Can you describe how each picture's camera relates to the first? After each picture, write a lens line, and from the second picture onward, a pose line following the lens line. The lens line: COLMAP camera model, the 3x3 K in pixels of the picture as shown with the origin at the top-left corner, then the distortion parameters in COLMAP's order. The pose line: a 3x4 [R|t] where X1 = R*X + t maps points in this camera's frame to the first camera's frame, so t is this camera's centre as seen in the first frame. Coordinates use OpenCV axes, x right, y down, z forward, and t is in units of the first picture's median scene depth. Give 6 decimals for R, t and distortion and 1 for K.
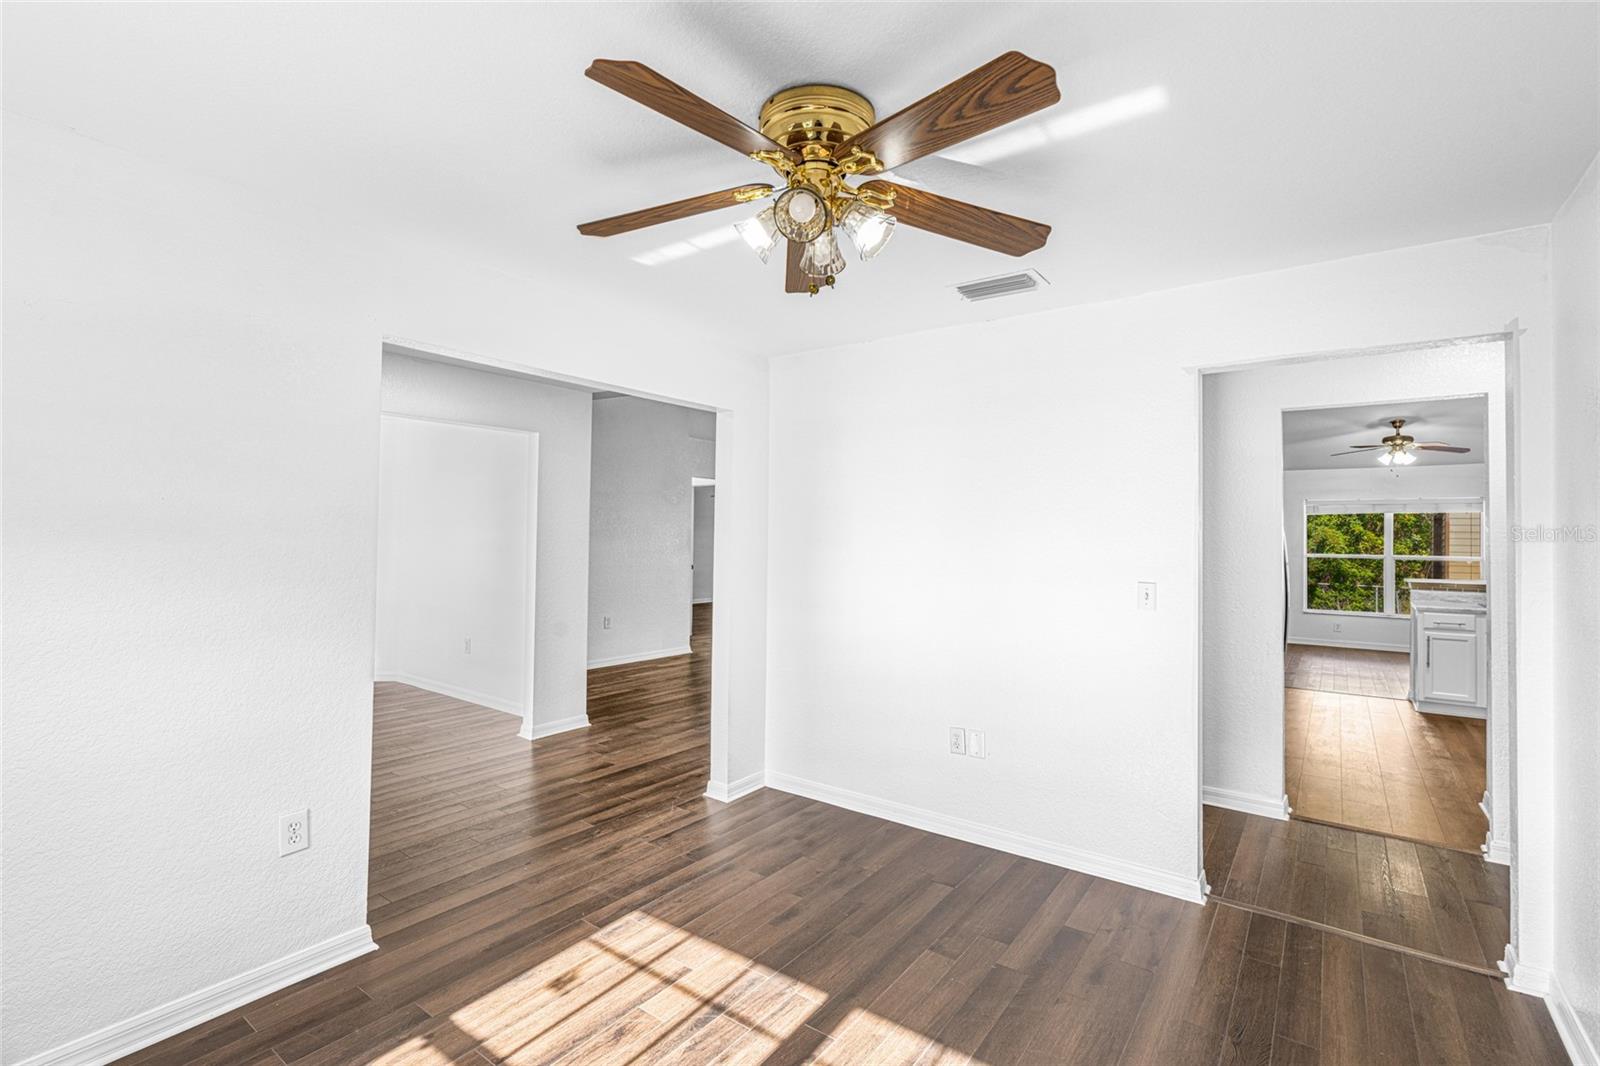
lens RADIAL K [[731.9, 0, 789.9], [0, 731.9, 523.4], [0, 0, 1]] dist [-0.011235, 0.003862]
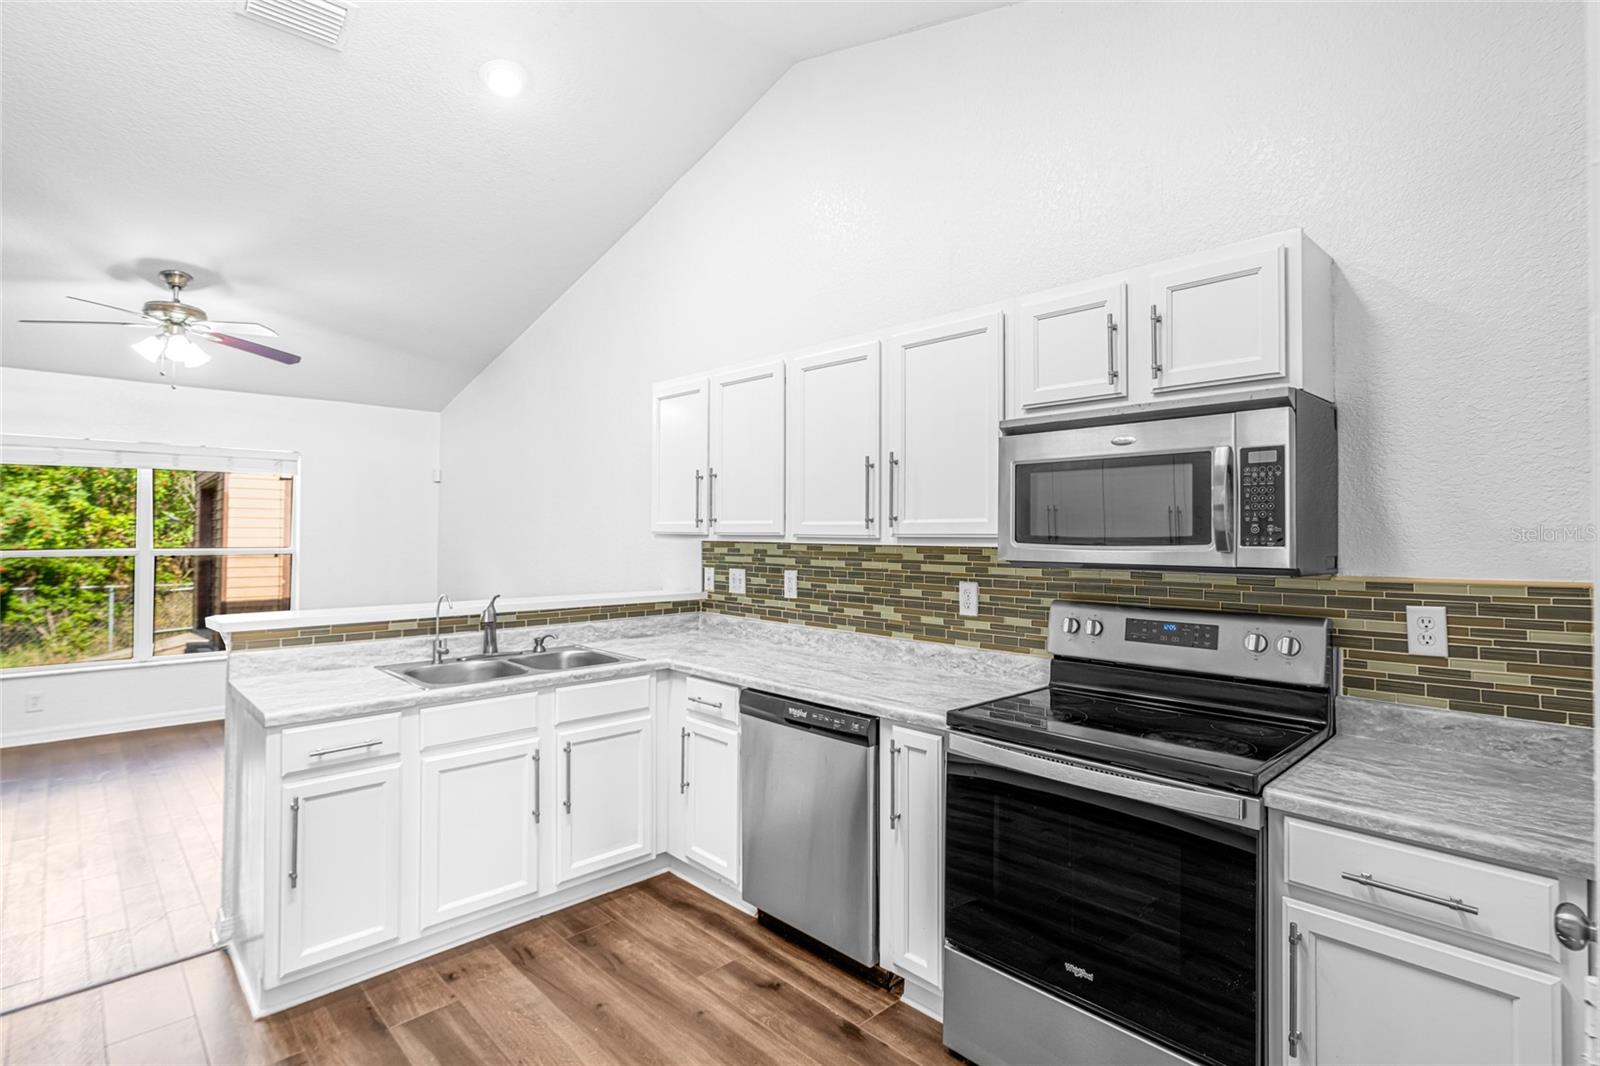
lens RADIAL K [[773.9, 0, 791.7], [0, 773.9, 520.6], [0, 0, 1]] dist [-0.011929, 0.004976]
pose [[0.163466, -0.001233, 0.986548, 0.320815], [-0.022477, 0.999735, 0.004974, 0.009099], [-0.986293, -0.022988, 0.163395, 0.410420]]
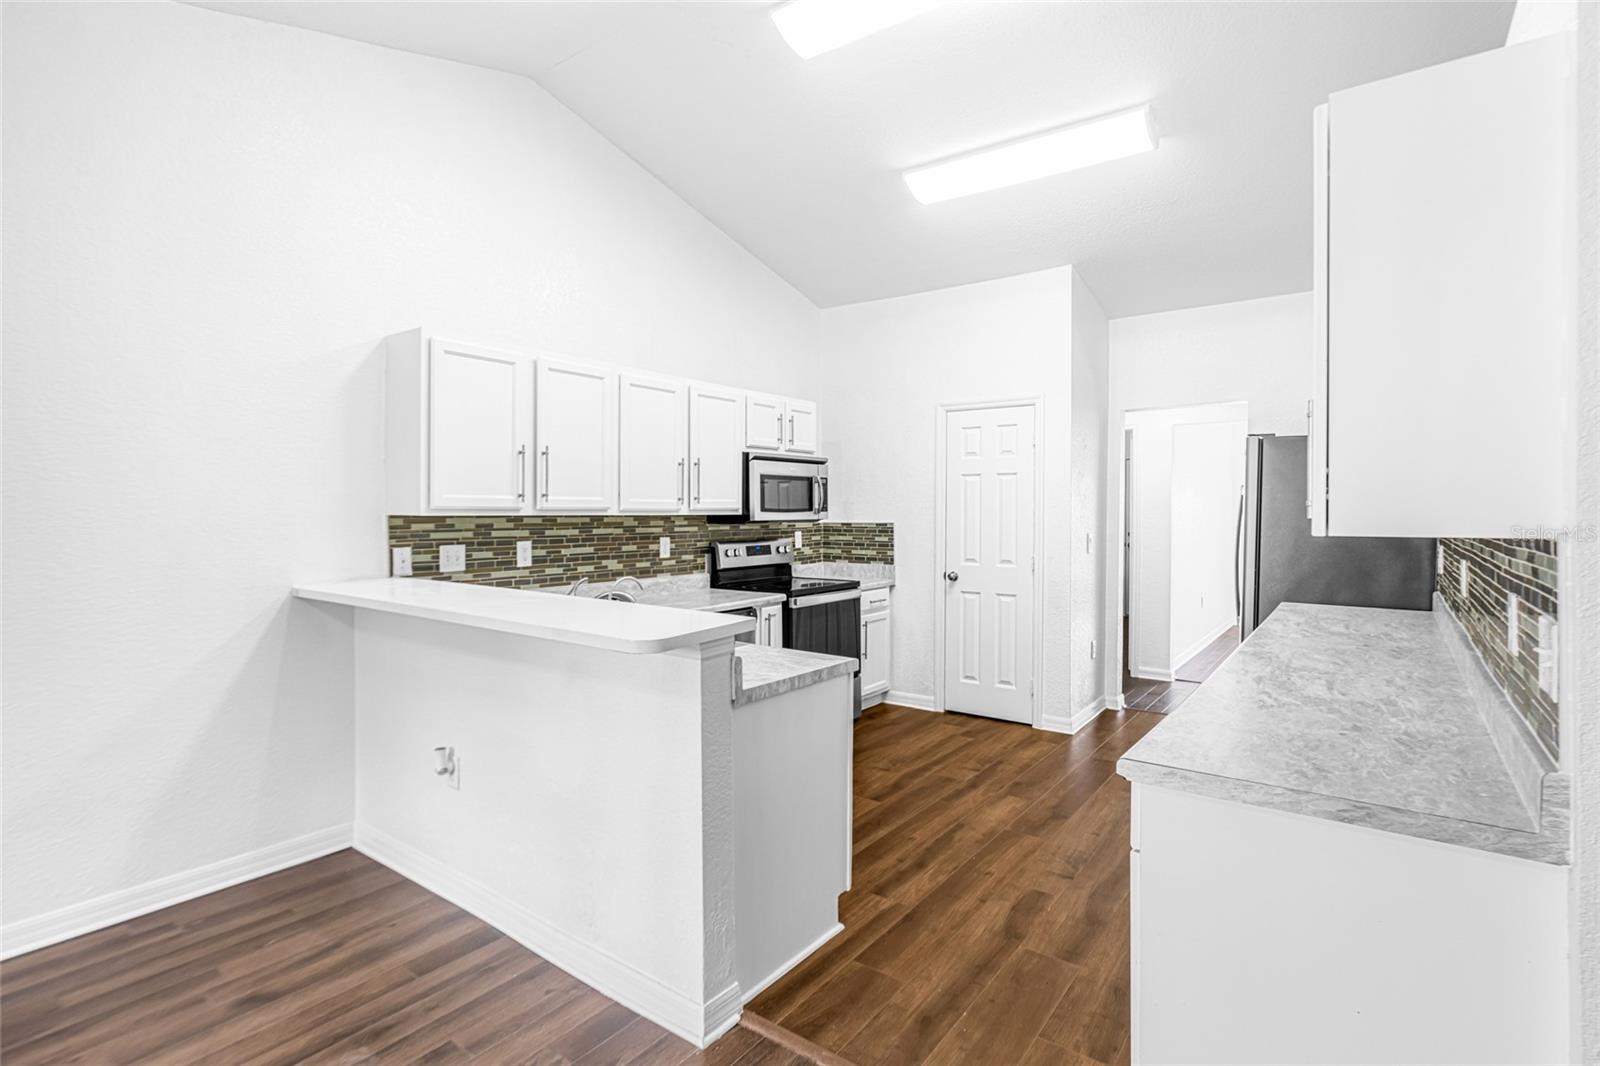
lens RADIAL K [[773.9, 0, 800.1], [0, 773.9, 528.4], [0, 0, 1]] dist [-0.011929, 0.004976]
pose [[-0.999799, -0.017377, -0.010032, 0.519686], [-0.017398, 0.999847, 0.001980, 0.022881], [0.009996, 0.002154, -0.999948, 0.823568]]
